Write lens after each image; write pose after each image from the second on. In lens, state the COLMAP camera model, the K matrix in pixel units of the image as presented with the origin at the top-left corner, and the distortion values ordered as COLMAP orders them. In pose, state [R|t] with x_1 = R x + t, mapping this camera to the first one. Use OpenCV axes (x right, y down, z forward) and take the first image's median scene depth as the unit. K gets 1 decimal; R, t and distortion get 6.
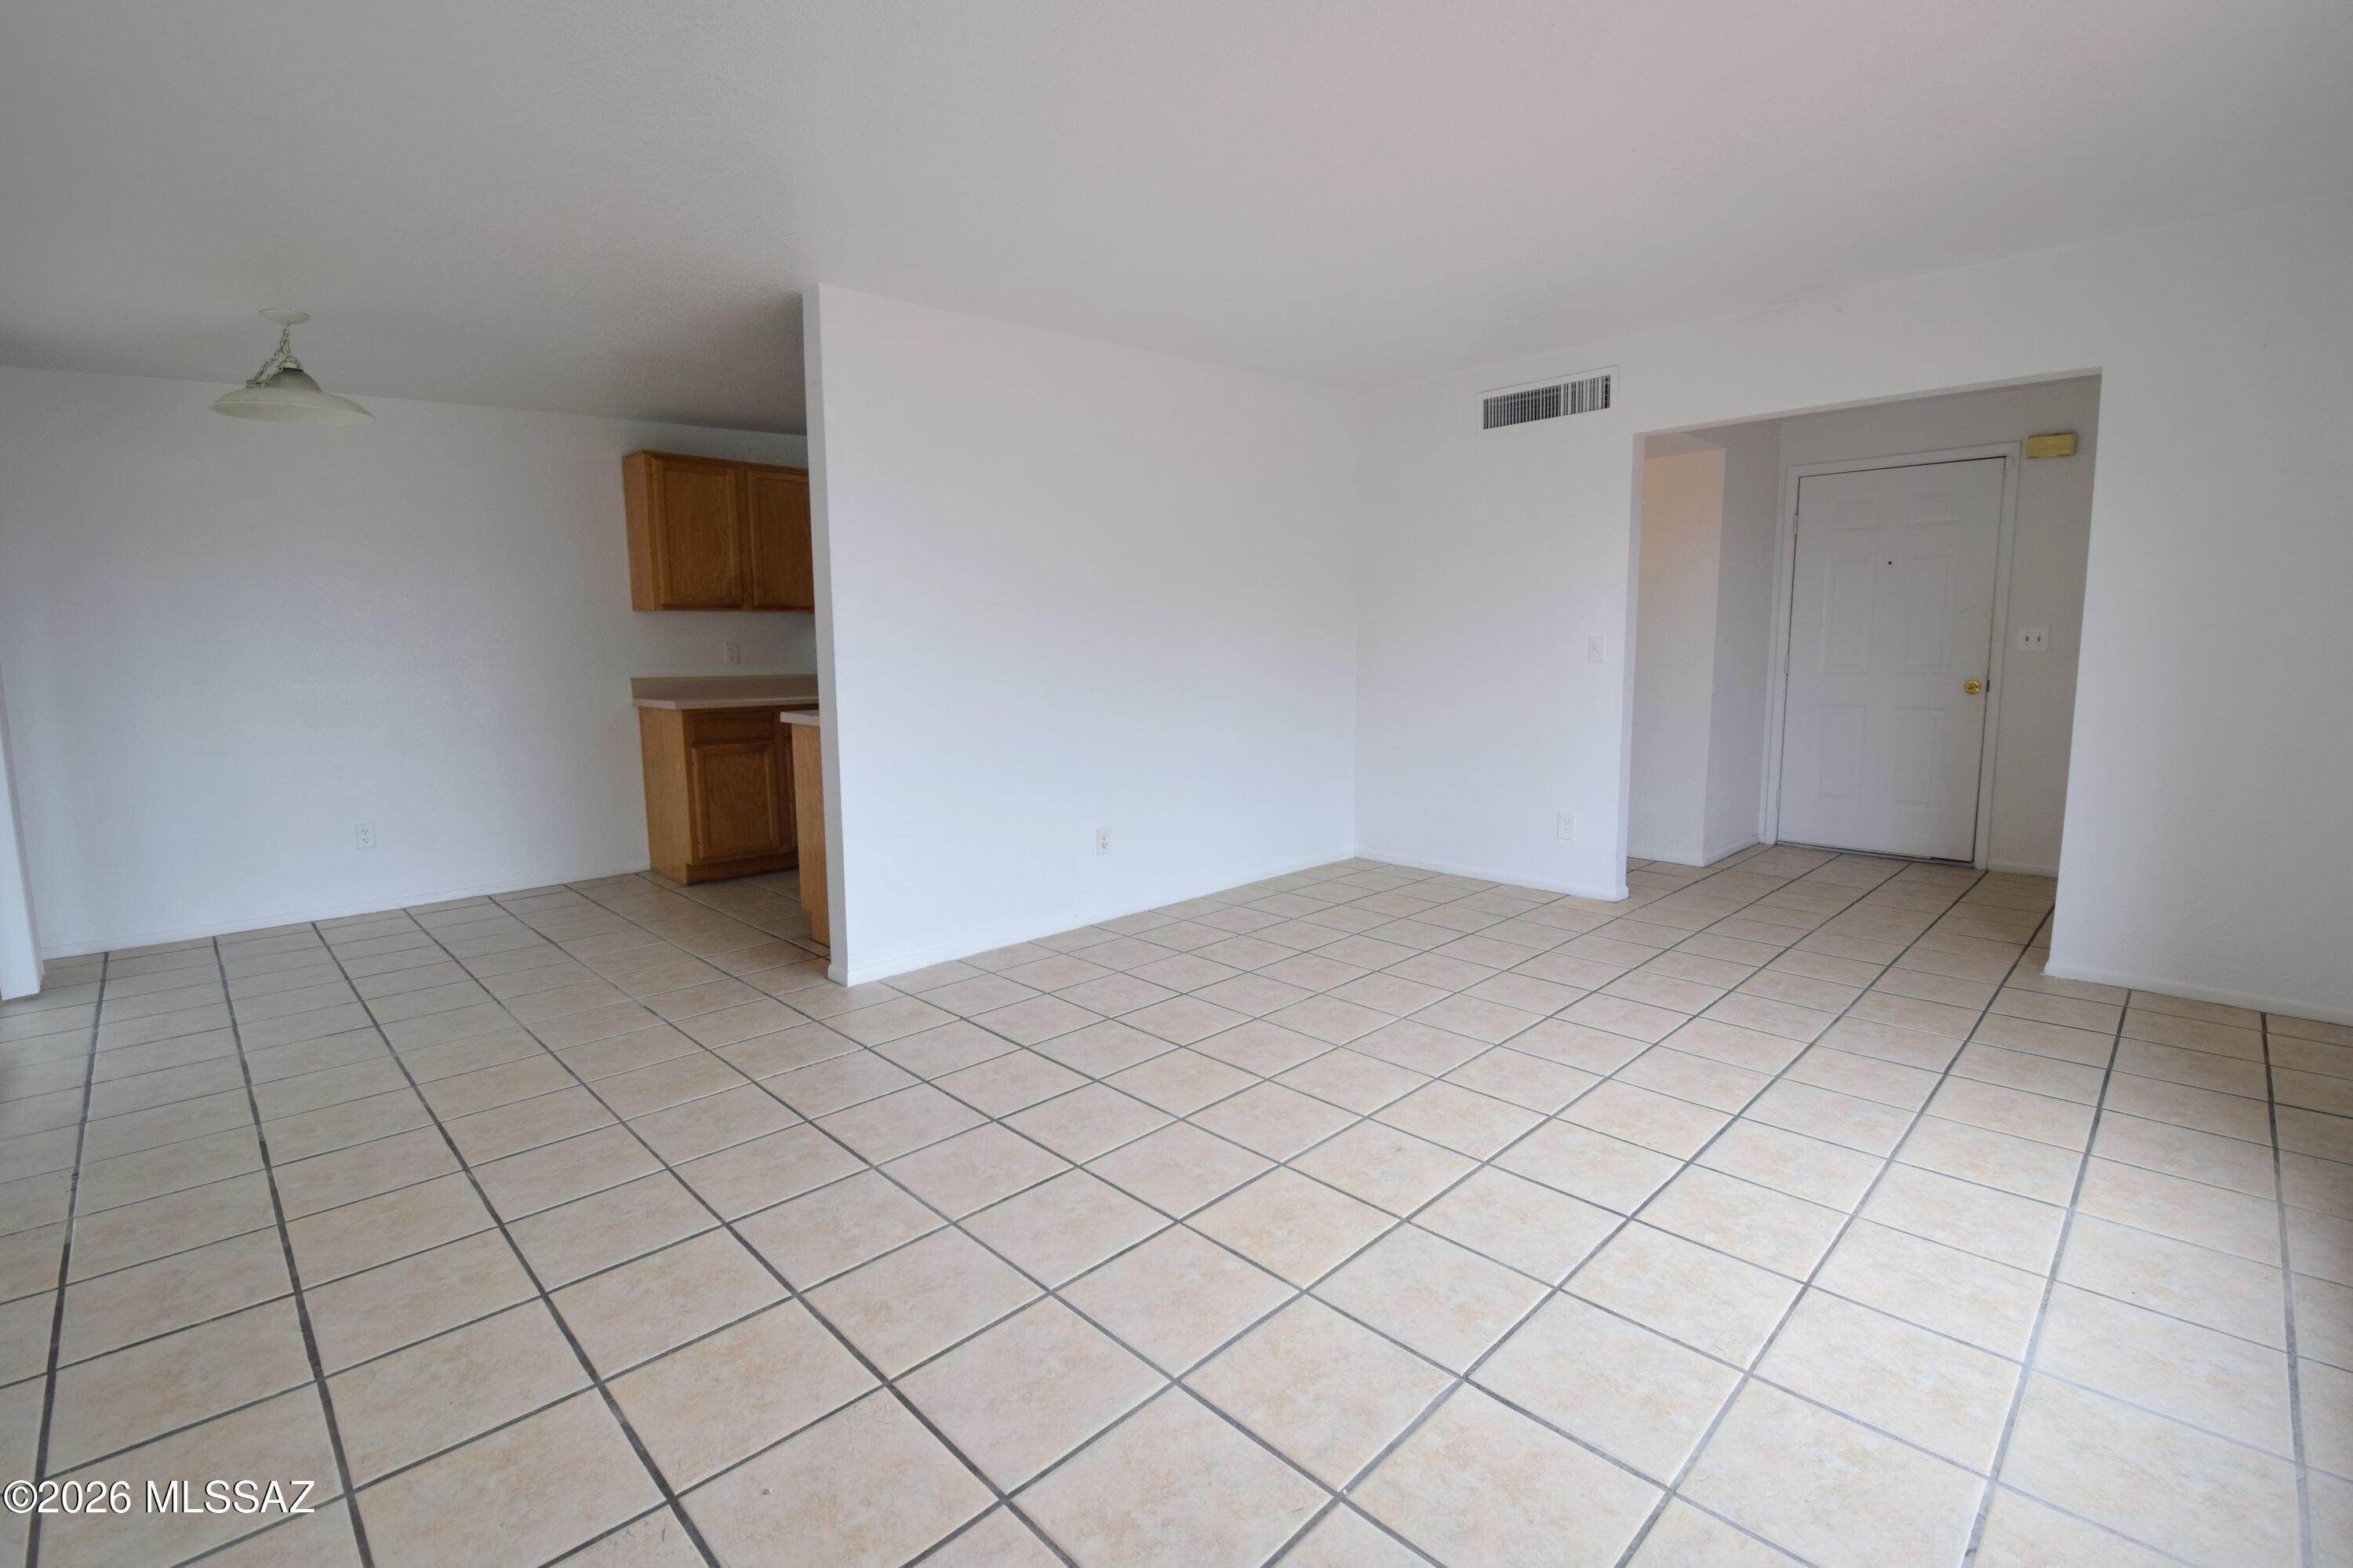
lens RADIAL K [[1036.3, 0, 1186.2], [0, 1036.3, 756.9], [0, 0, 1]] dist [-0.001335, -0.009505]
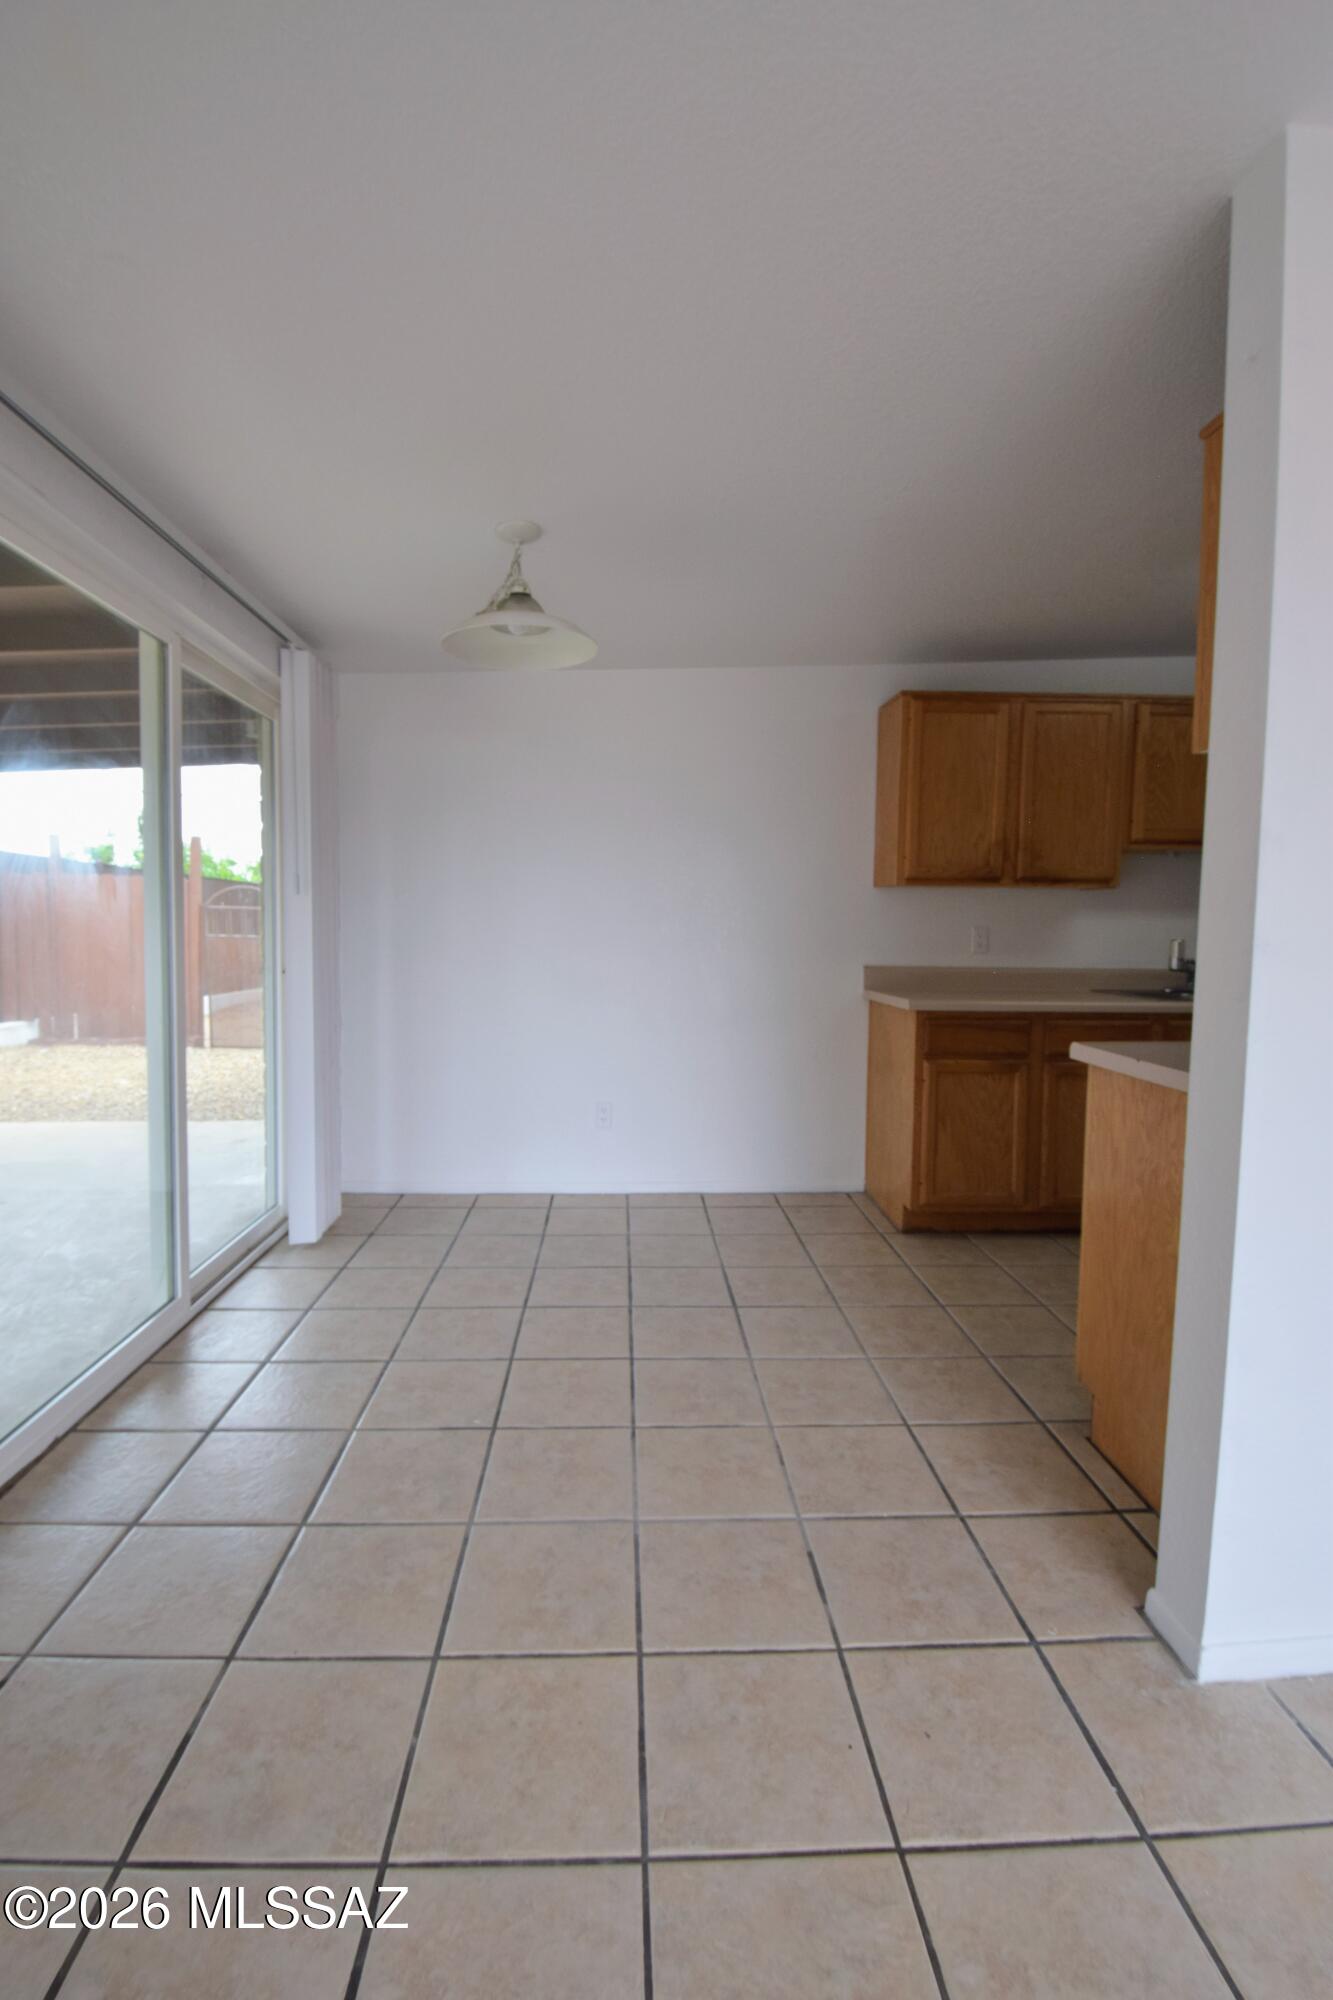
lens RADIAL K [[880.8, 0, 657.5], [0, 880.8, 1024.7], [0, 0, 1]] dist [-0.001335, -0.009505]
pose [[0.739685, 0.086462, -0.667376, -0.236553], [-0.085909, 0.995730, 0.033786, -0.051554], [0.667448, 0.032342, 0.743954, 0.473716]]
